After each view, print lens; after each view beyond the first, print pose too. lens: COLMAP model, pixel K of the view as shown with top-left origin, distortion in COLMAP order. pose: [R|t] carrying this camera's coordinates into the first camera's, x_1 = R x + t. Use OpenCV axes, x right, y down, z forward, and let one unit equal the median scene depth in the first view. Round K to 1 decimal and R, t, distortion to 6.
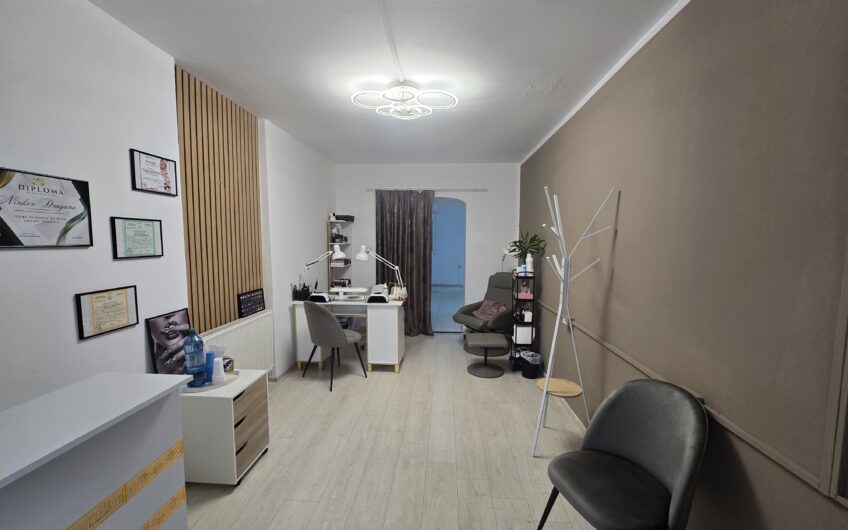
lens RADIAL K [[345.2, 0, 419.6], [0, 345.2, 266.8], [0, 0, 1]] dist [-0.000949, -0.000076]
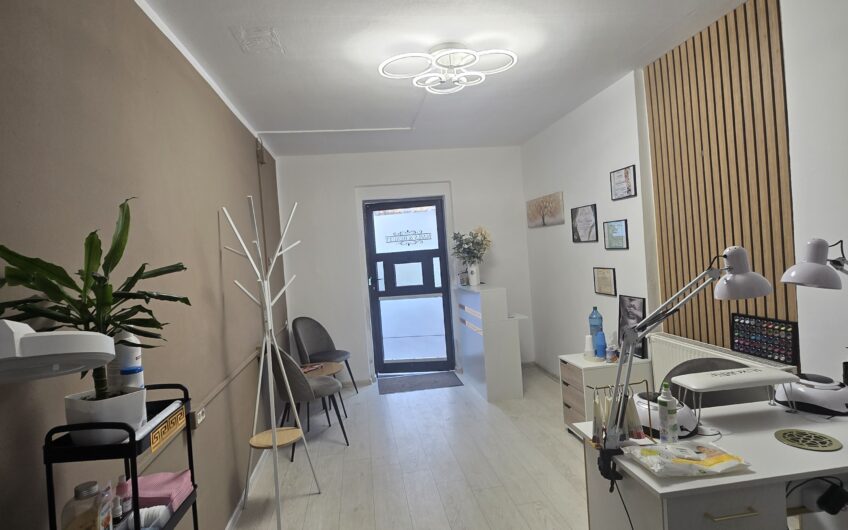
lens RADIAL K [[461.7, 0, 413.2], [0, 461.7, 257.0], [0, 0, 1]] dist [0.001060, 0.000458]
pose [[-0.979516, 0.068025, -0.189528, 0.182453], [0.051474, 0.994526, 0.090926, -0.111587], [0.194676, 0.079308, -0.977656, 1.446877]]
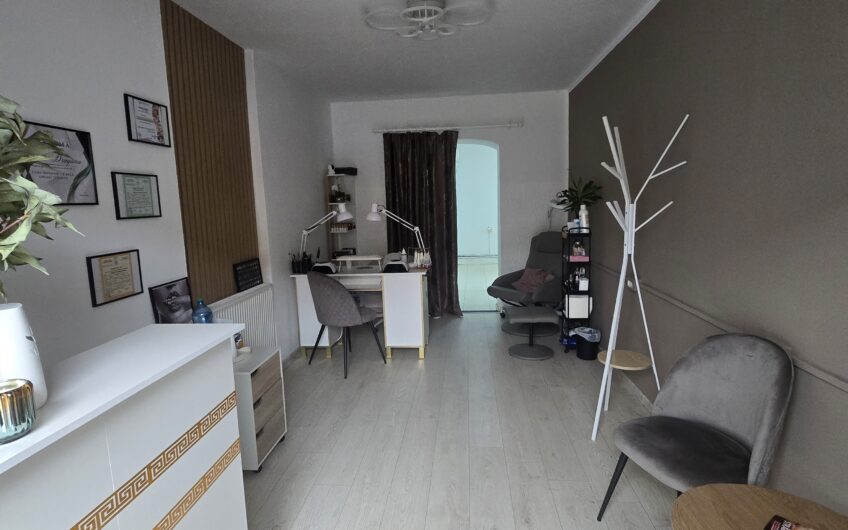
lens RADIAL K [[461.7, 0, 413.2], [0, 461.7, 257.0], [0, 0, 1]] dist [0.001060, 0.000458]
pose [[0.998680, -0.032080, -0.040112, -0.036916], [0.033697, 0.998620, 0.040291, 0.026681], [0.038764, -0.041589, 0.998383, -0.086561]]
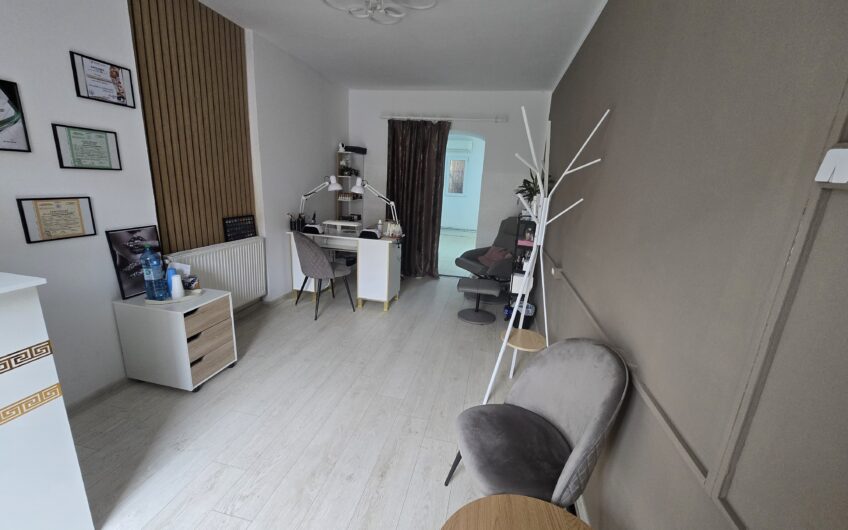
lens RADIAL K [[345.2, 0, 419.6], [0, 345.2, 266.8], [0, 0, 1]] dist [-0.000949, -0.000076]
pose [[0.988135, 0.083856, -0.128675, 0.156515], [-0.062394, 0.984719, 0.162591, 0.016594], [0.140343, -0.152633, 0.978267, 0.058185]]
